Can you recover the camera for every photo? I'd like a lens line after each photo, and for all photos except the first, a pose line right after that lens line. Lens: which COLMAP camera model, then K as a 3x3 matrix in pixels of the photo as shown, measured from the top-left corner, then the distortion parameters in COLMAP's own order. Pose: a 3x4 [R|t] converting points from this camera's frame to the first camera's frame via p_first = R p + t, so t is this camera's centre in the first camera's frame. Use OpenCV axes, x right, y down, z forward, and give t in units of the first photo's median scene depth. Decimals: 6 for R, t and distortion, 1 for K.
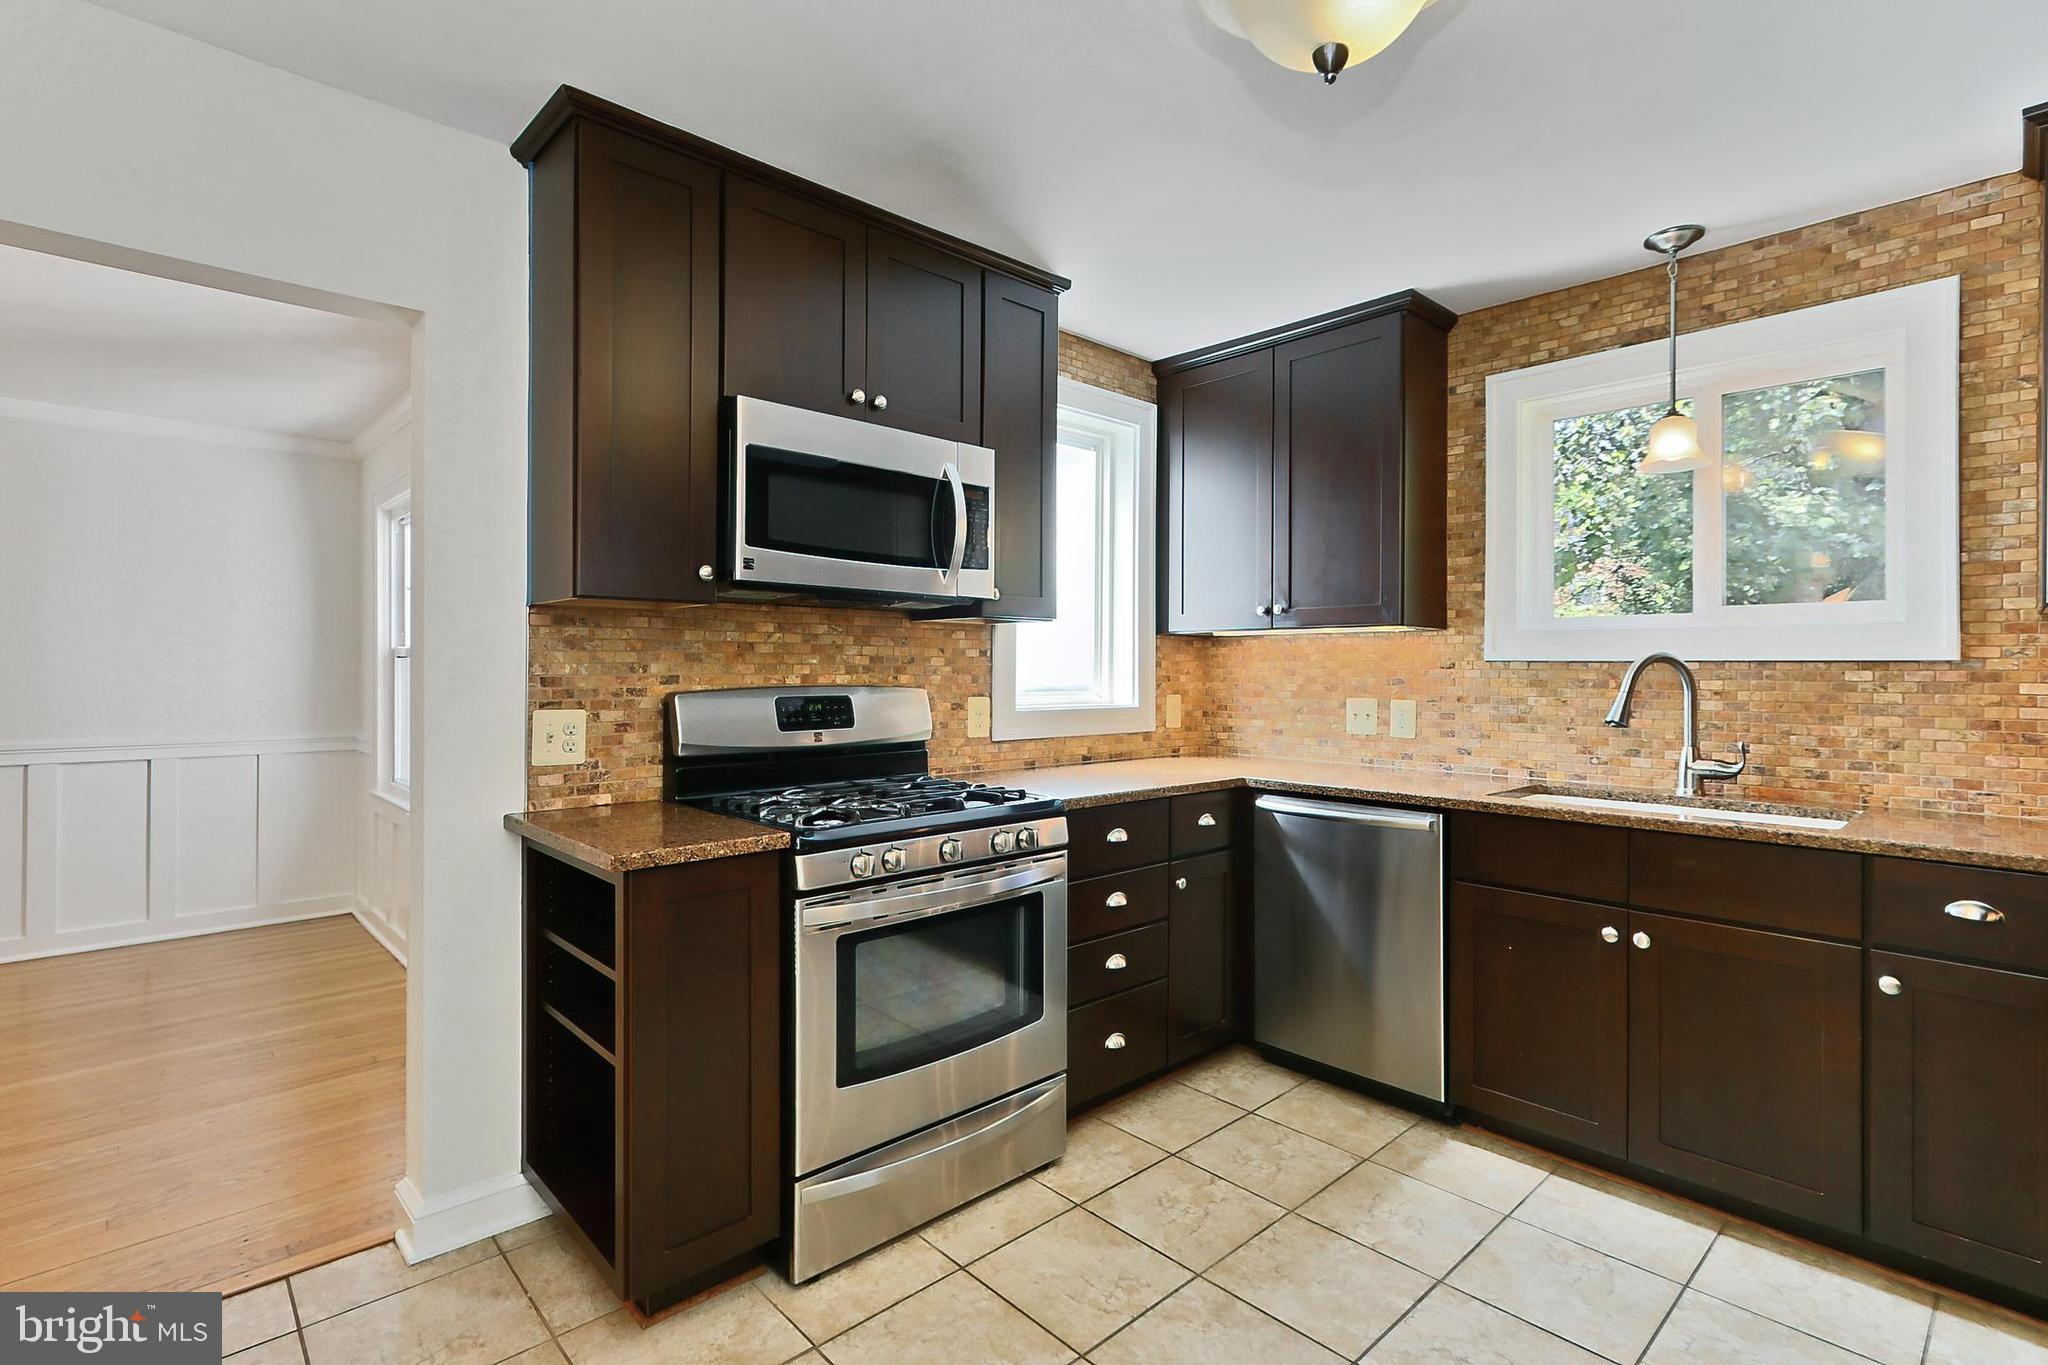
lens RADIAL K [[985.0, 0, 1023.3], [0, 985.0, 670.6], [0, 0, 1]] dist [0.001185, 0.001299]
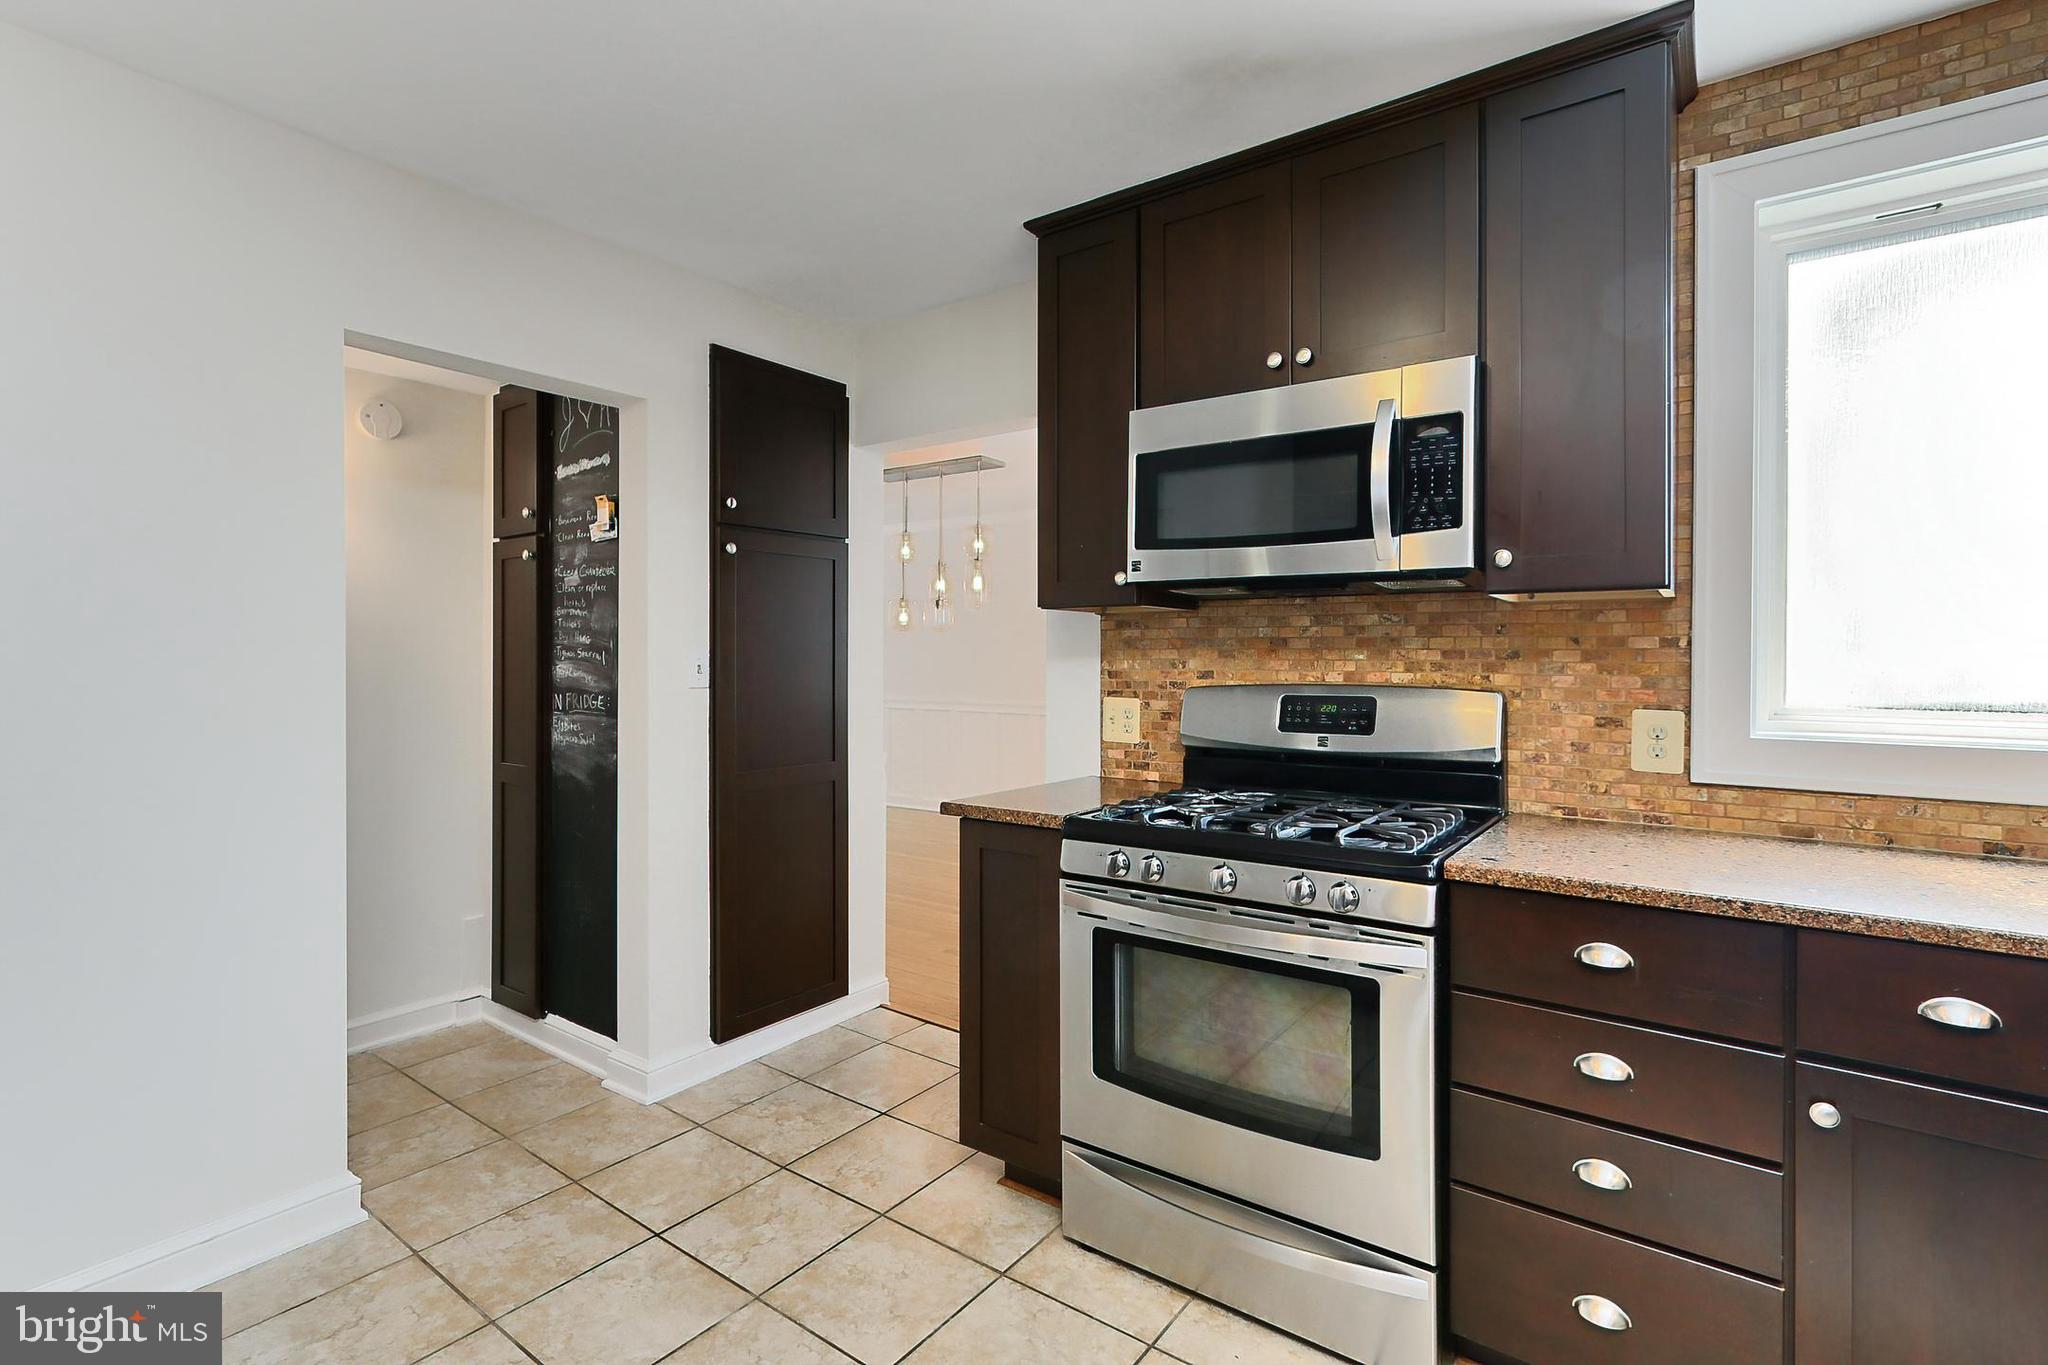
lens RADIAL K [[985.0, 0, 1030.0], [0, 985.0, 661.2], [0, 0, 1]] dist [0.001185, 0.001299]
pose [[0.180290, 0.001610, -0.983612, 0.632161], [-0.003451, 0.999994, 0.001004, -0.005637], [0.983607, 0.003214, 0.180294, 0.587158]]
